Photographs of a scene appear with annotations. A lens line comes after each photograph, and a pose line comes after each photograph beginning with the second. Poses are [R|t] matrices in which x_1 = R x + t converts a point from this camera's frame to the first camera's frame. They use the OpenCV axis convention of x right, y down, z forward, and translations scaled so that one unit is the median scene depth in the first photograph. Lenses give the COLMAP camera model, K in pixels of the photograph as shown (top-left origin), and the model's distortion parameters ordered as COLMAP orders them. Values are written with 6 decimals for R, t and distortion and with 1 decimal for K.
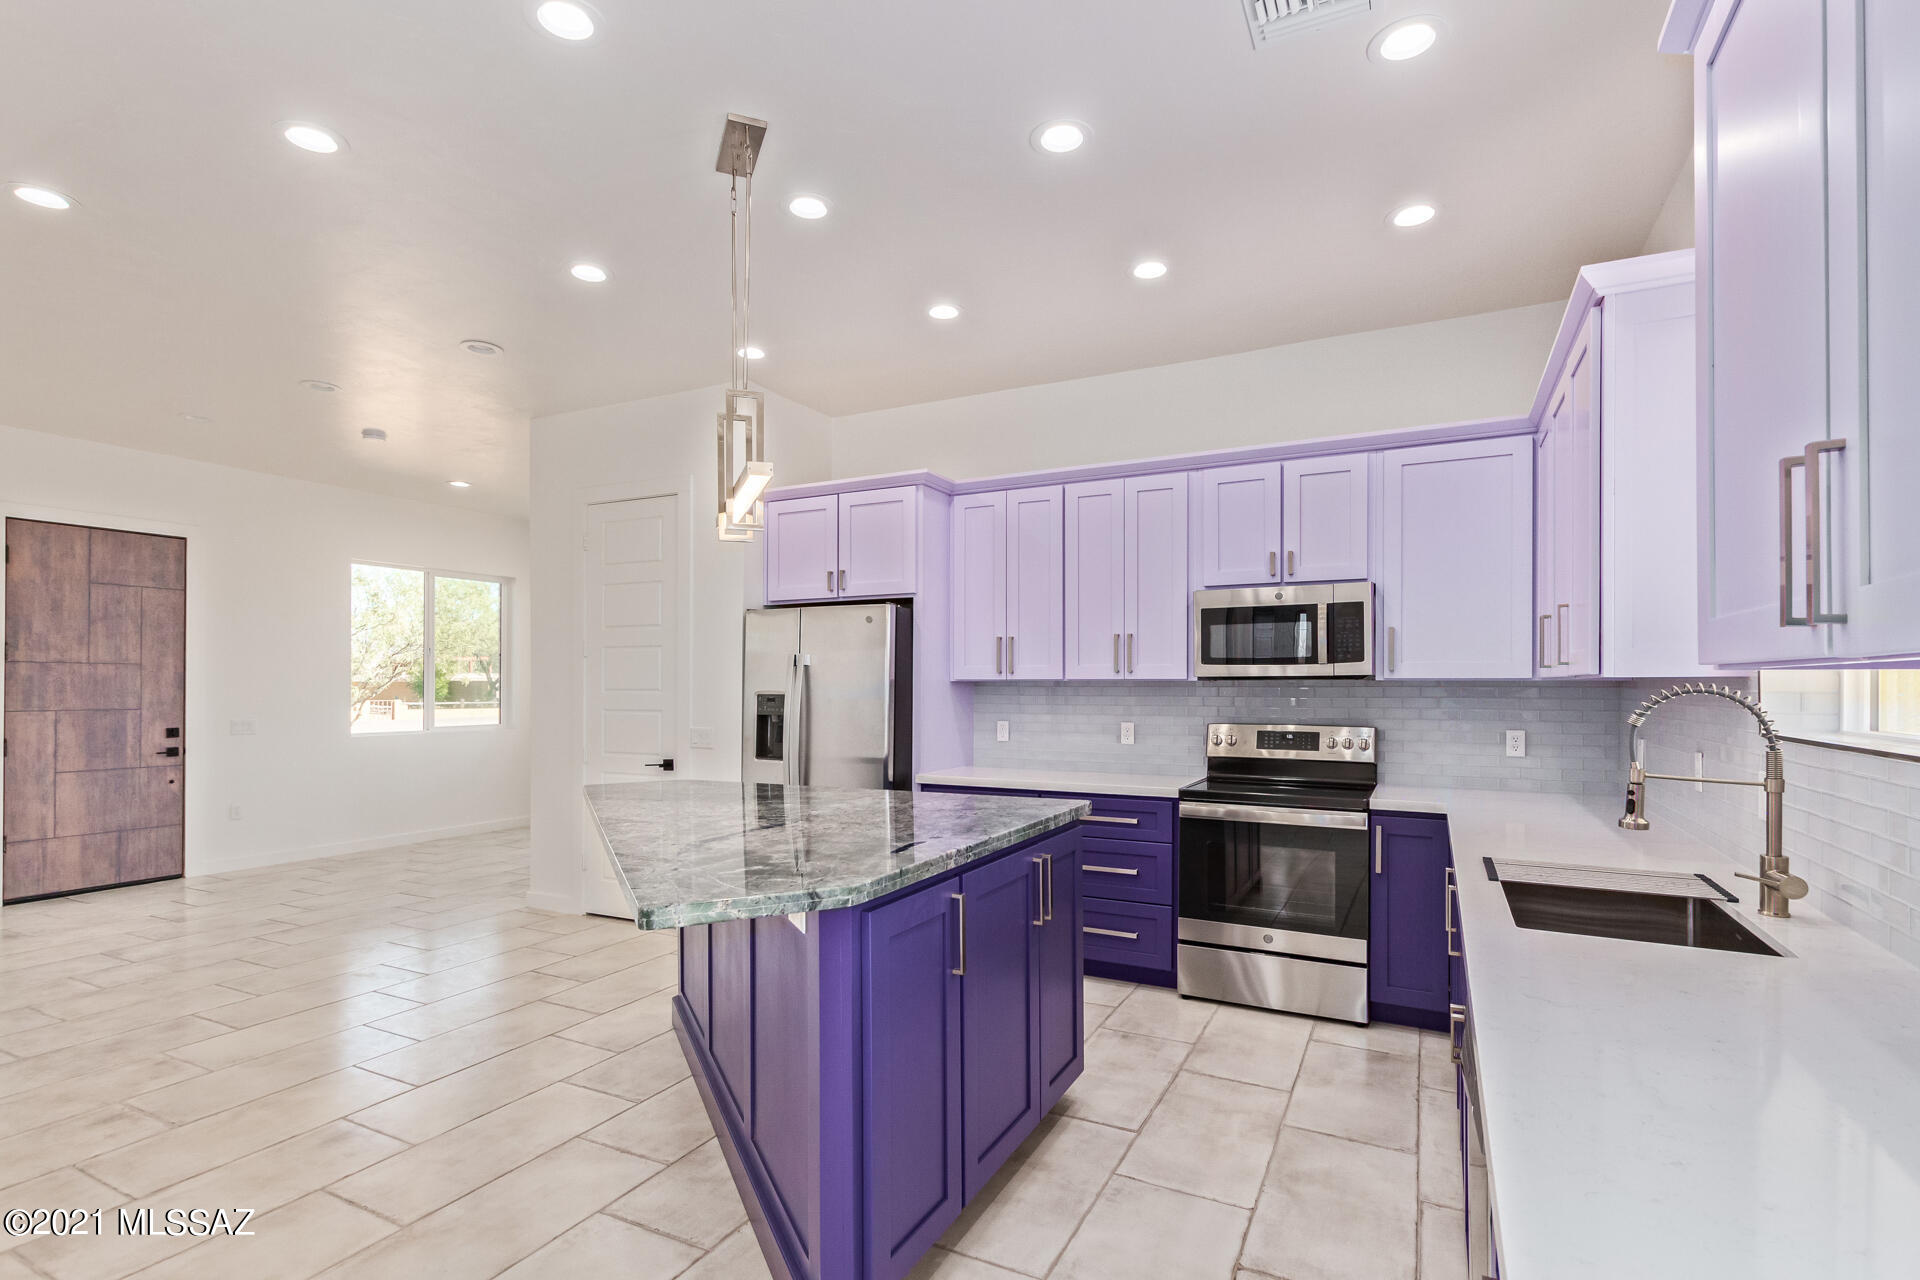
lens RADIAL K [[903.3, 0, 965.5], [0, 903.3, 684.4], [0, 0, 1]] dist [0.015406, -0.006659]
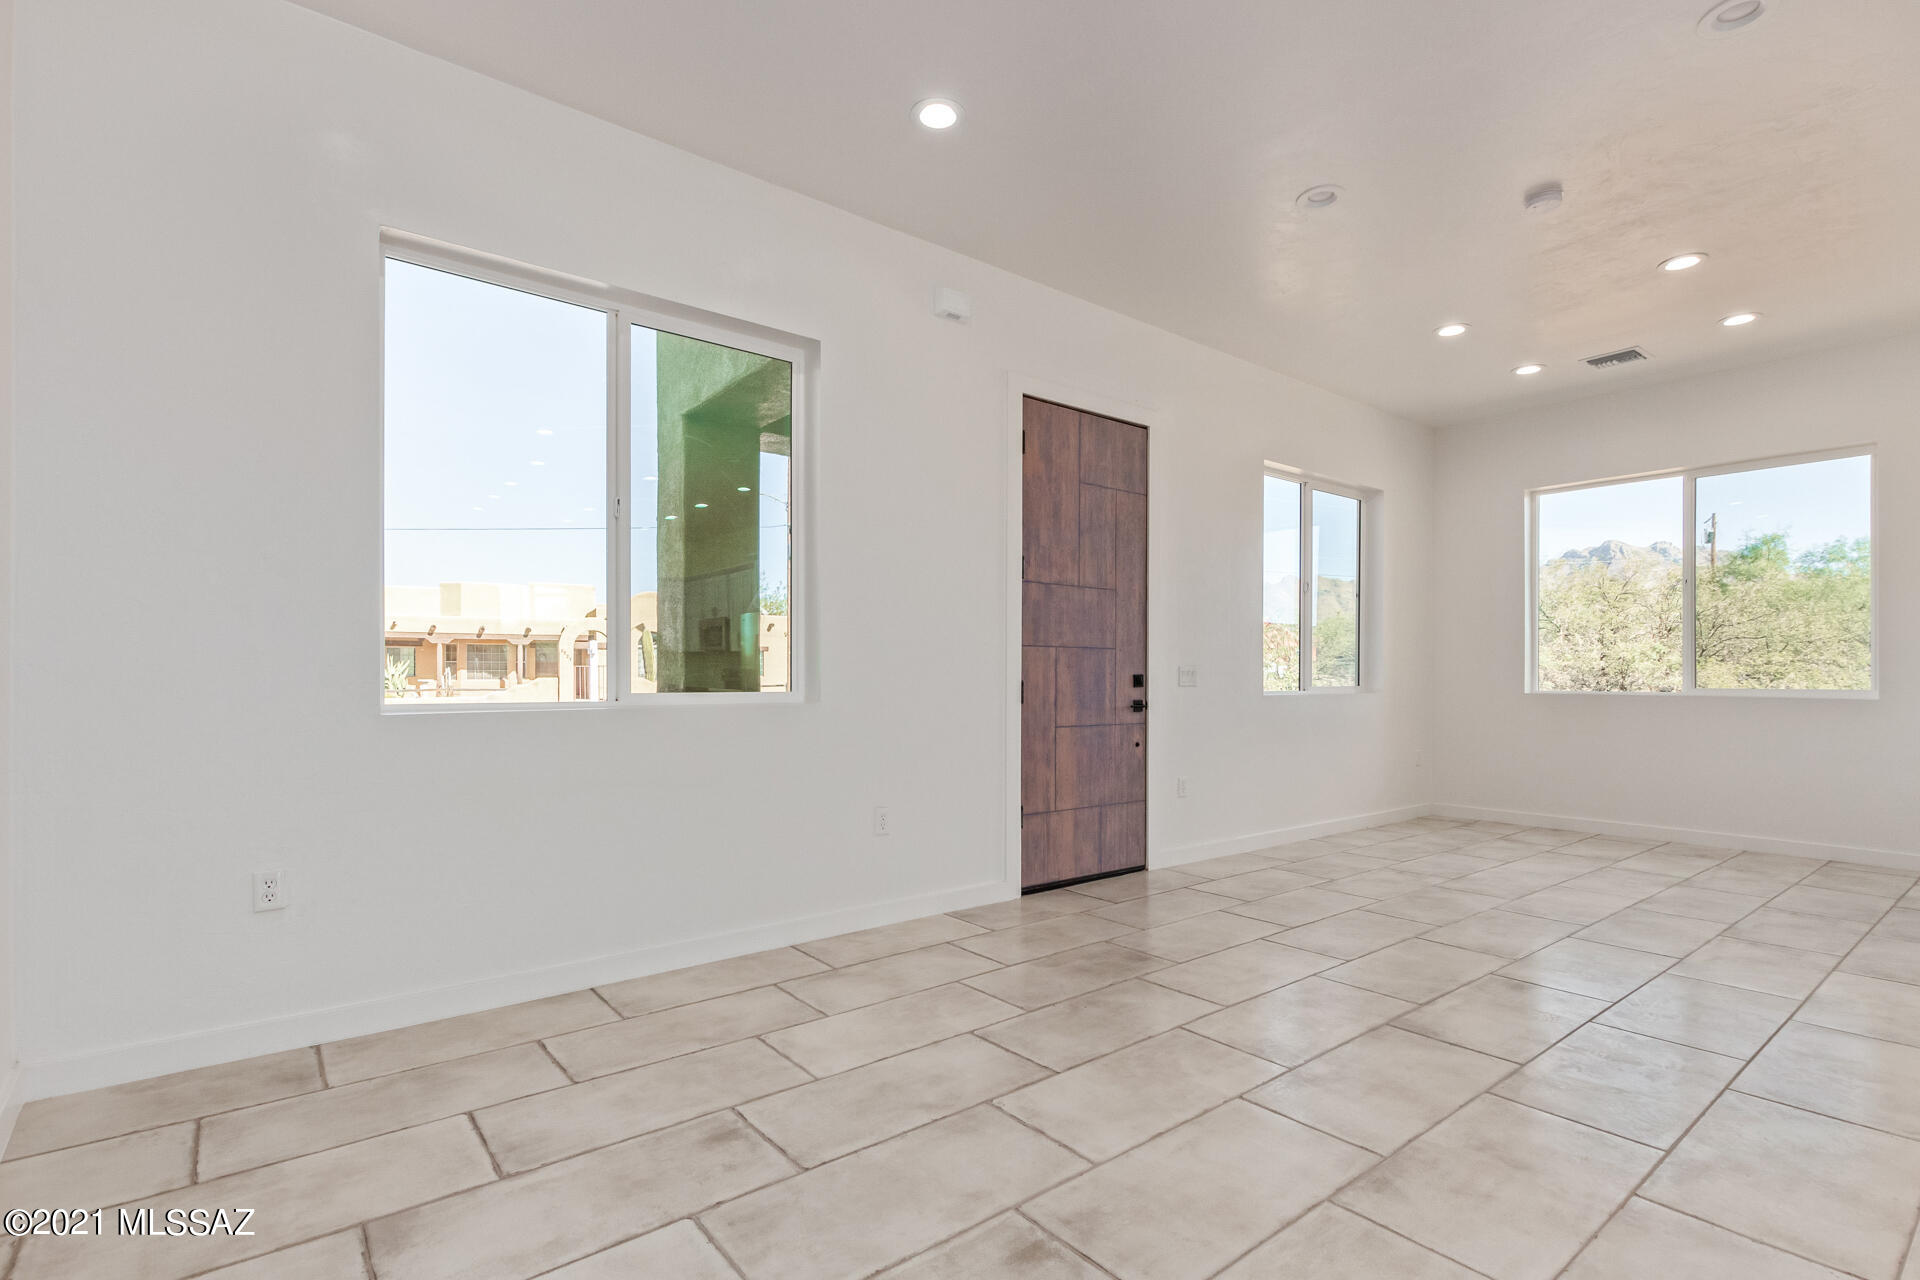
lens RADIAL K [[903.3, 0, 963.0], [0, 903.3, 670.8], [0, 0, 1]] dist [0.015406, -0.006659]
pose [[0.908593, 0.001842, -0.417679, -0.758538], [-0.002720, 0.999995, -0.001507, 0.051233], [0.417675, 0.002506, 0.908593, 0.273183]]
